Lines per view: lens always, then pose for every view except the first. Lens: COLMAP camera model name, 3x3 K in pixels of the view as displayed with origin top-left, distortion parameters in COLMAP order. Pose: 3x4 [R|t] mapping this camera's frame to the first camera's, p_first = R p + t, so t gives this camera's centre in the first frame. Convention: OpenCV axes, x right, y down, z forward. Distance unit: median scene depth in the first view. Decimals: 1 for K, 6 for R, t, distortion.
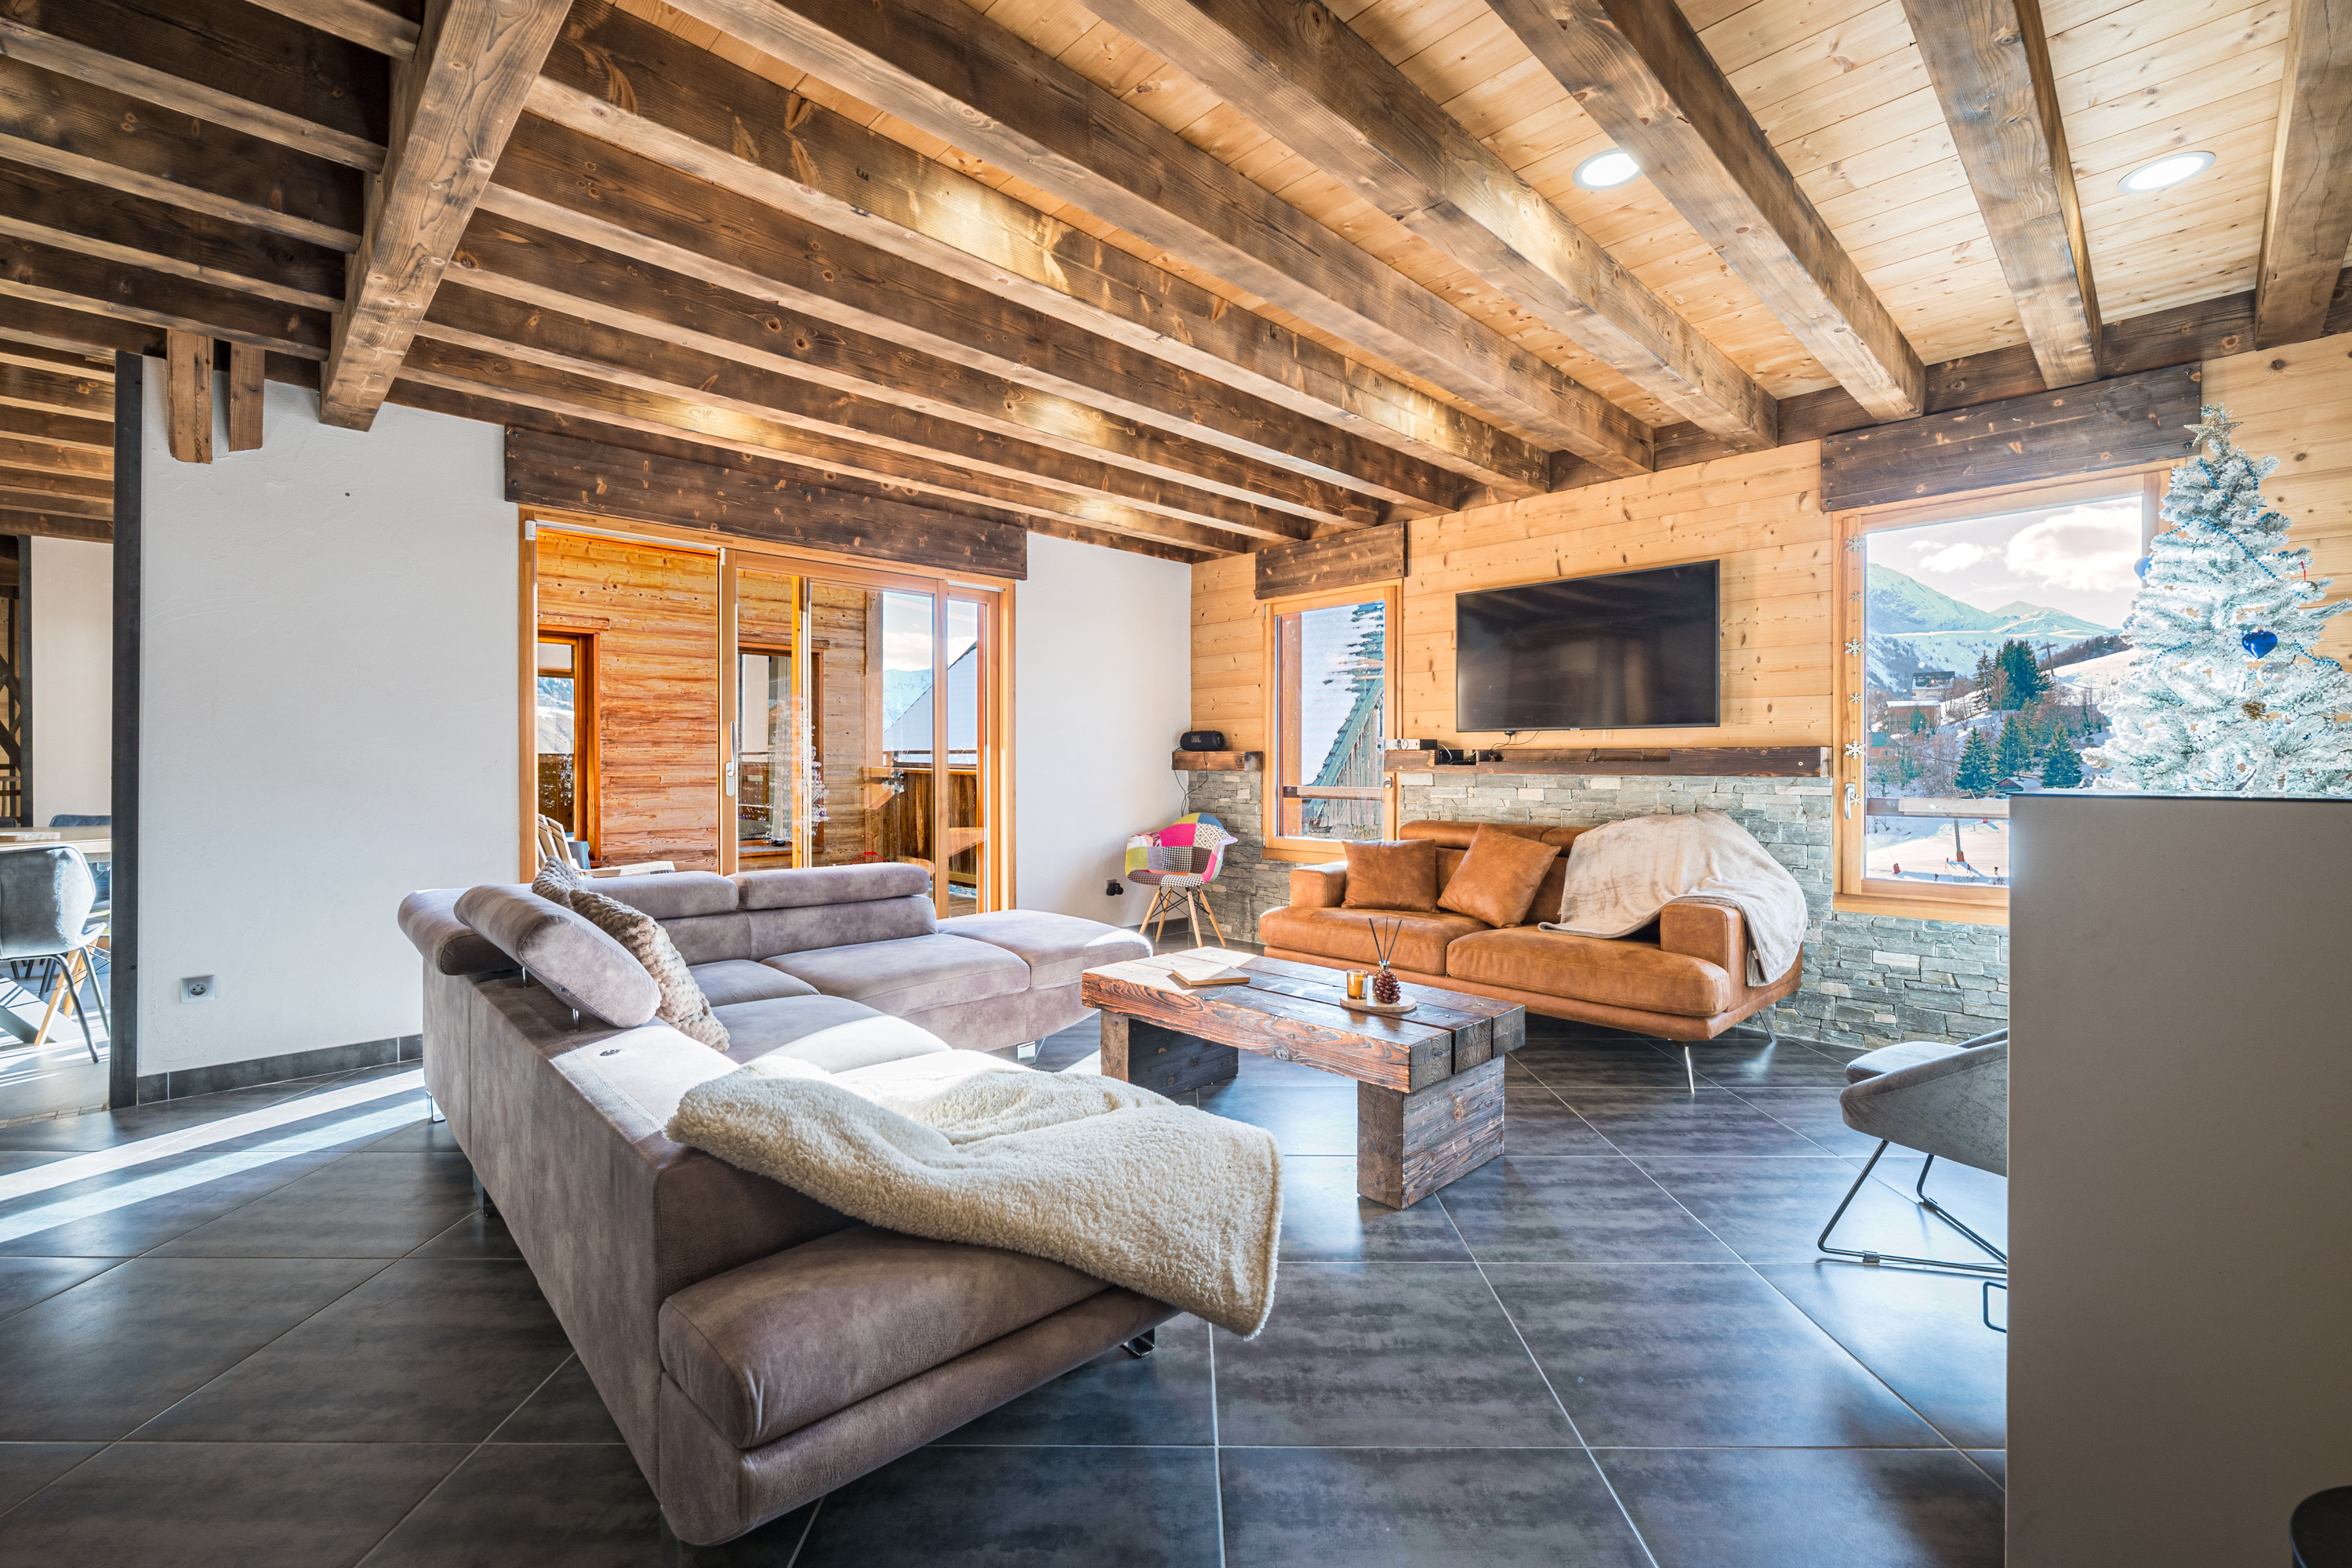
lens RADIAL K [[995.2, 0, 1170.0], [0, 995.2, 763.5], [0, 0, 1]] dist [0.001495, -0.000418]
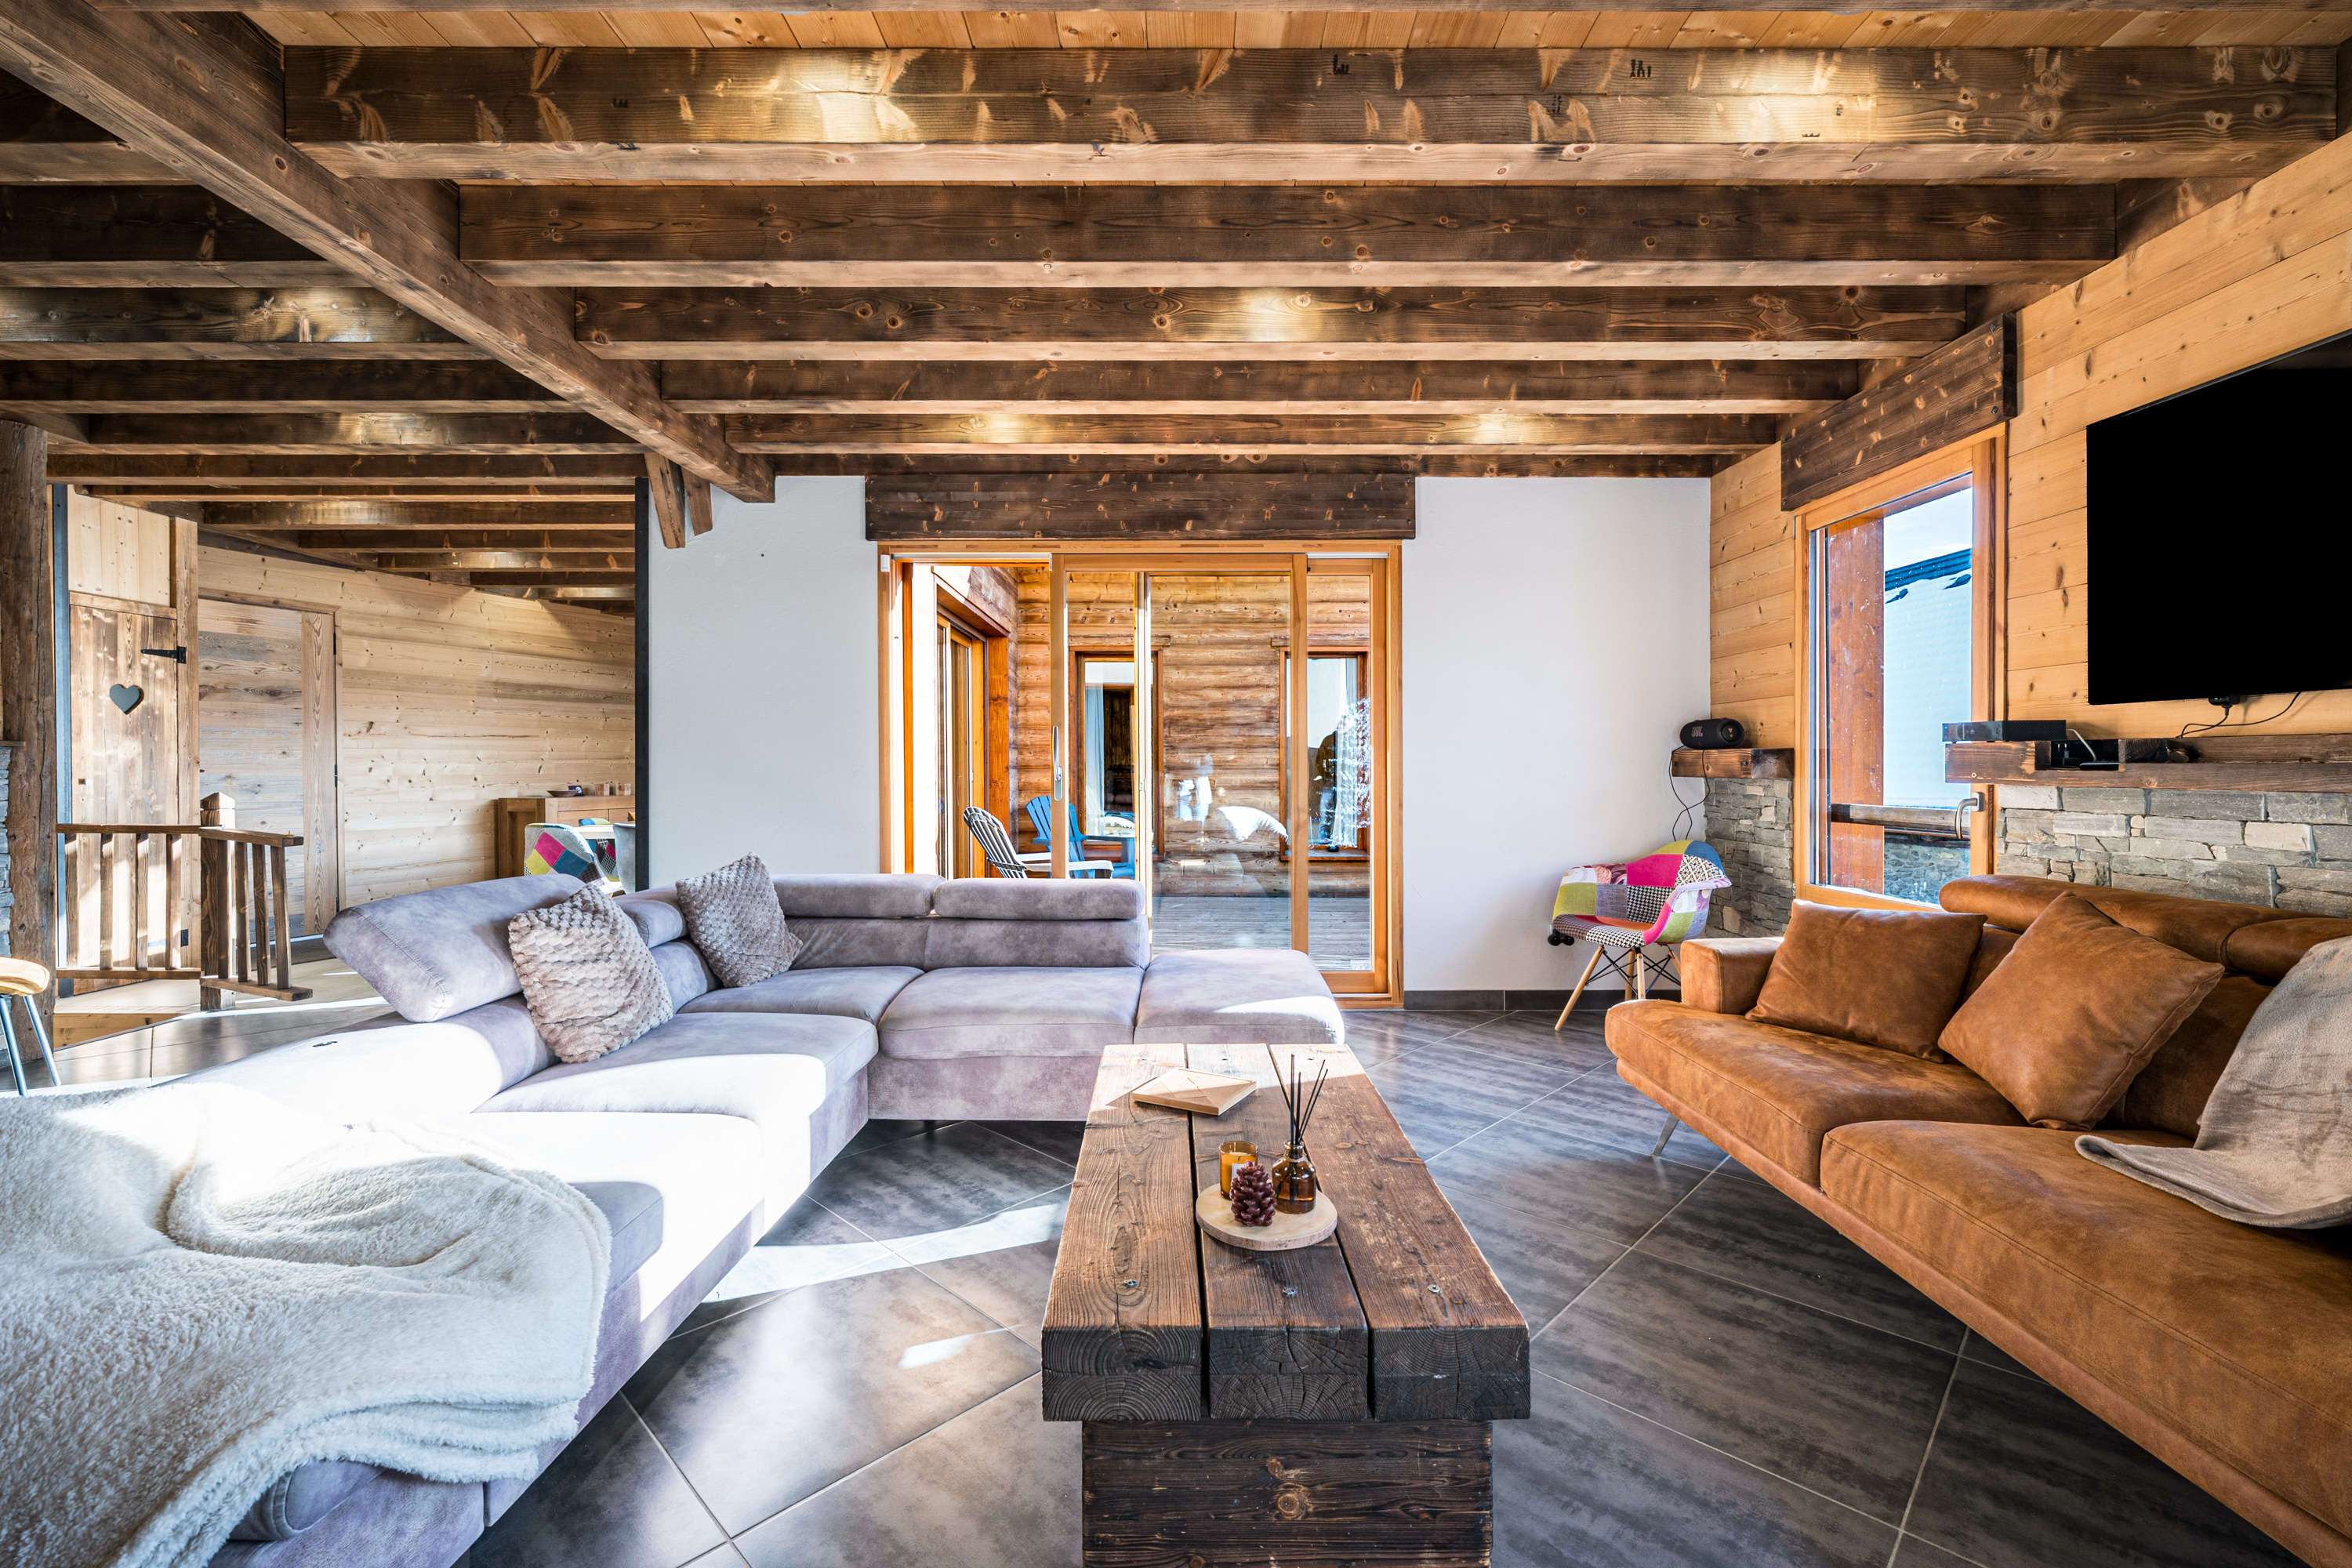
lens RADIAL K [[995.2, 0, 1178.2], [0, 995.2, 771.9], [0, 0, 1]] dist [0.001495, -0.000418]
pose [[0.719723, 0.002212, -0.694258, 0.348444], [0.001213, 0.999989, 0.004444, -0.000519], [0.694260, -0.004040, 0.719713, 0.370750]]
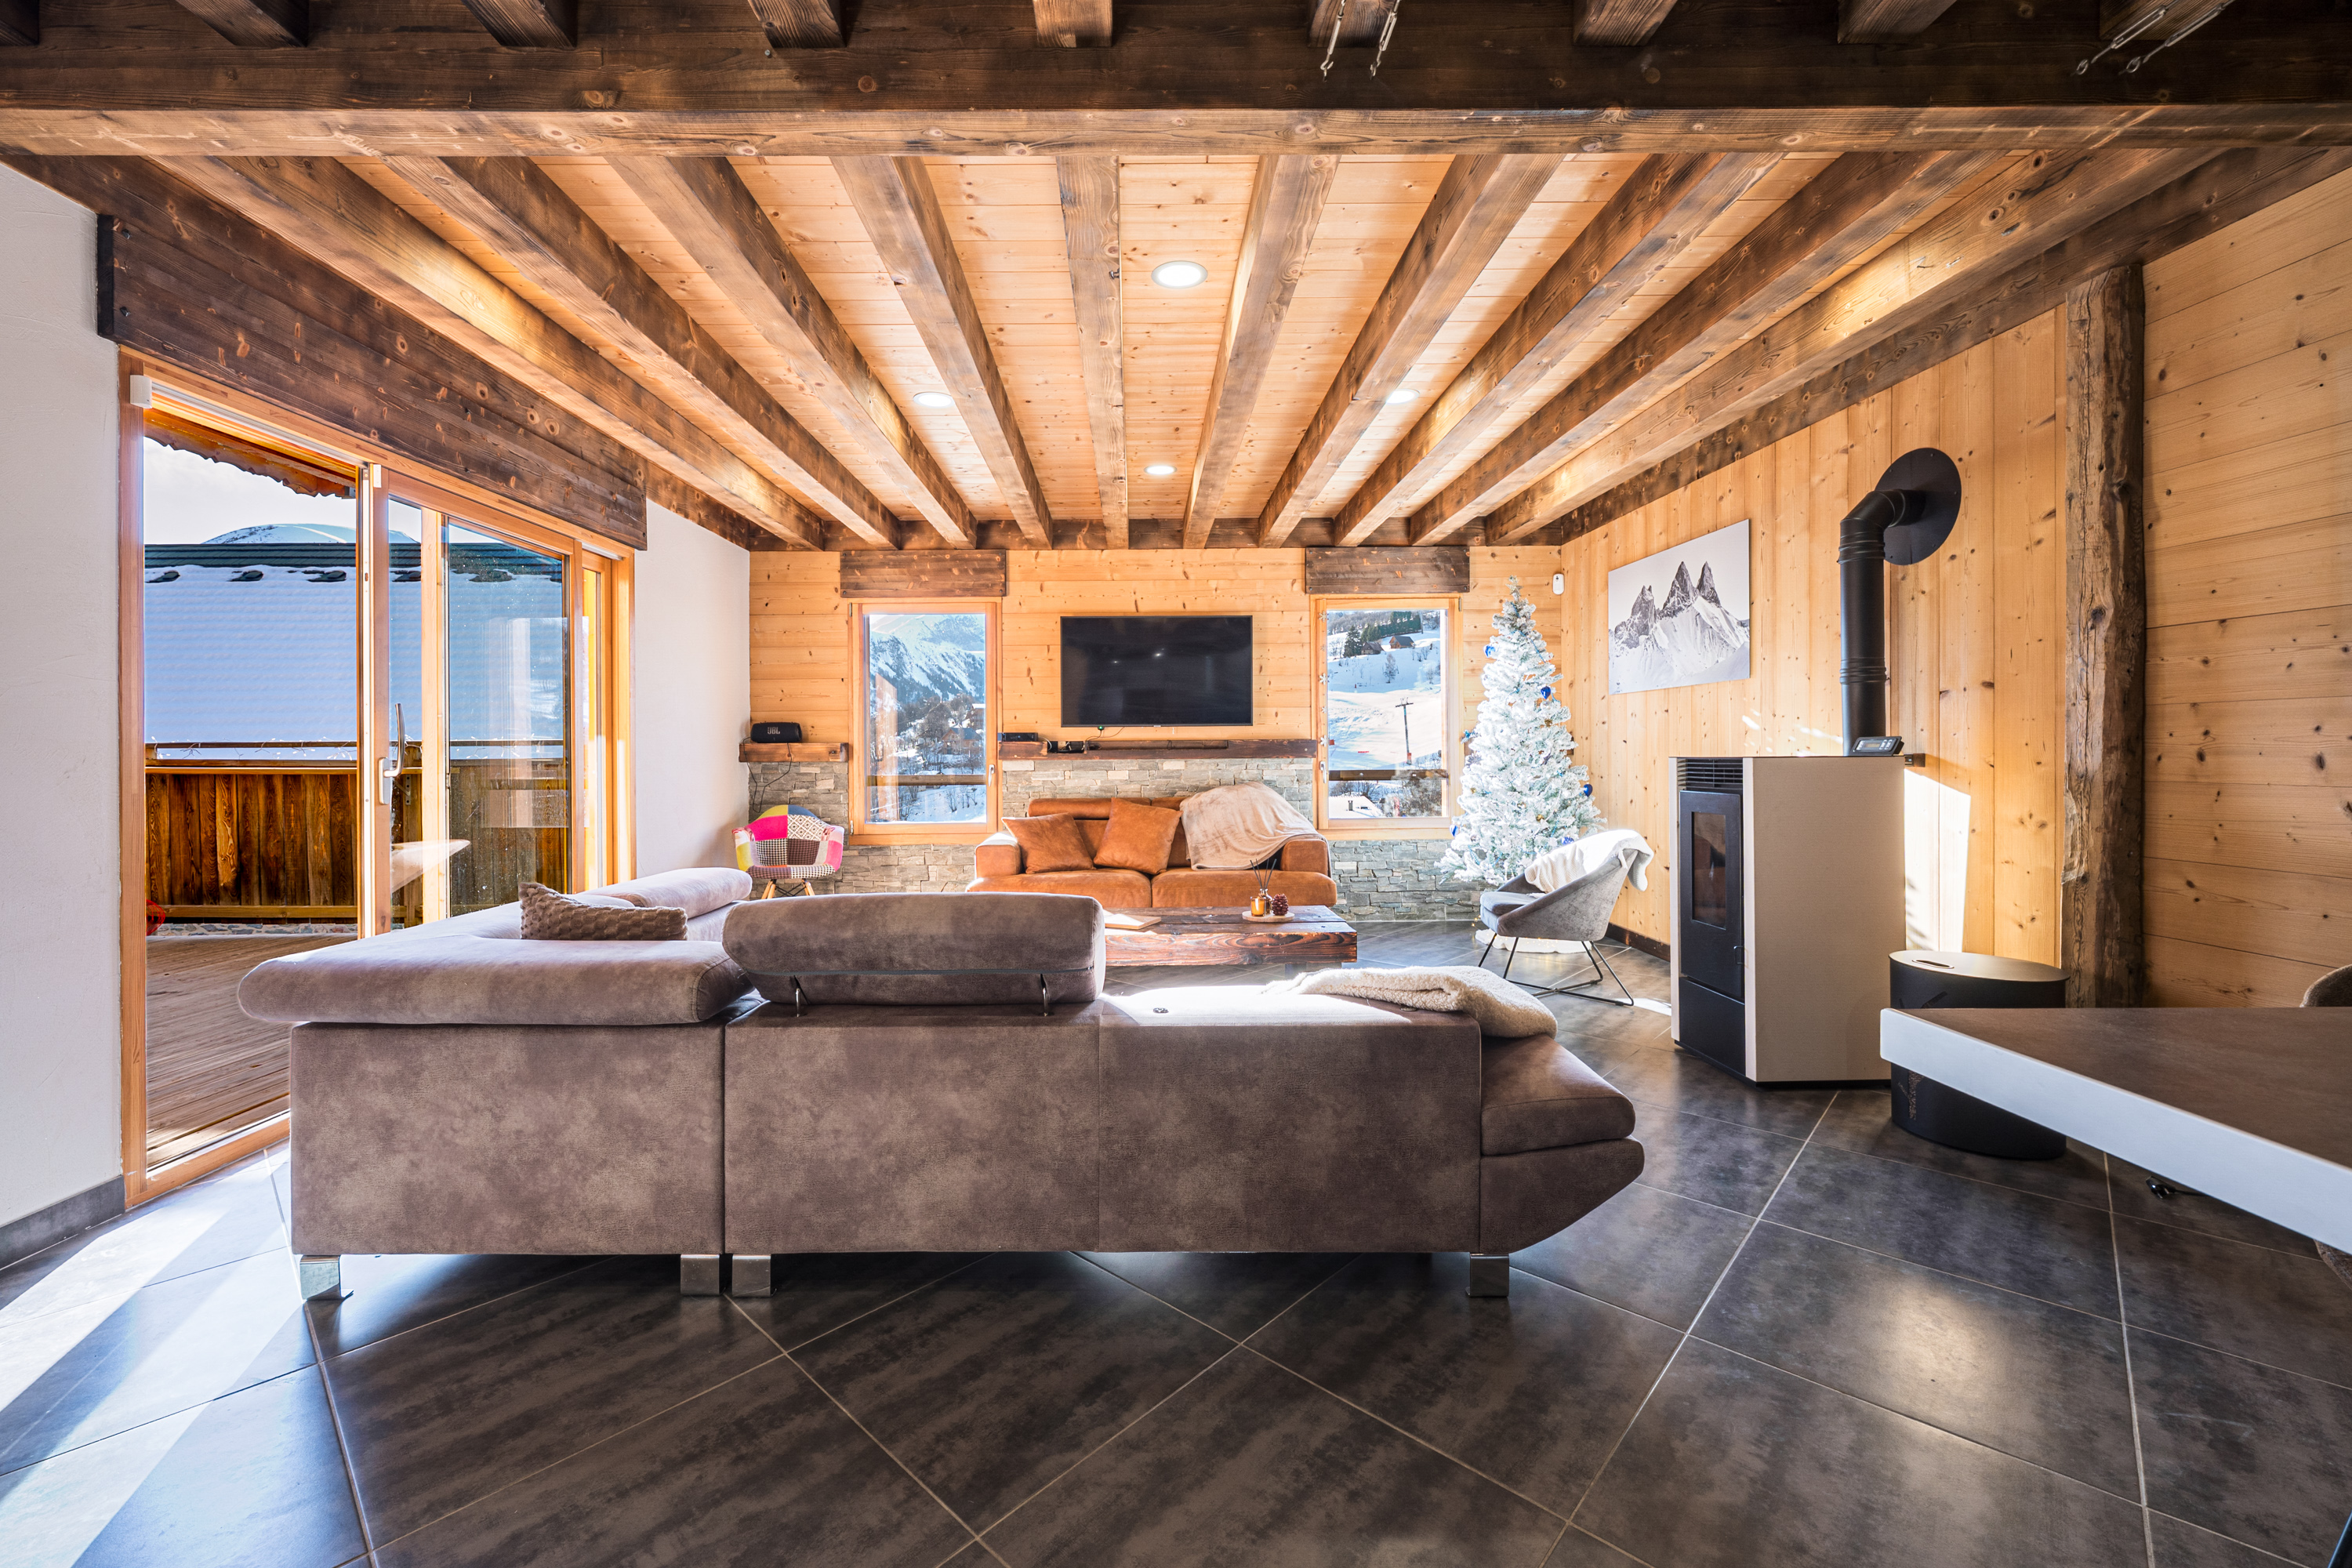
lens RADIAL K [[954.4, 0, 1150.0], [0, 954.4, 746.7], [0, 0, 1]] dist [0.003865, -0.000909]
pose [[0.685911, -0.004101, 0.727674, -0.580293], [0.010593, 0.999934, -0.004349, -0.000664], [-0.727608, 0.010691, 0.685910, 0.111756]]
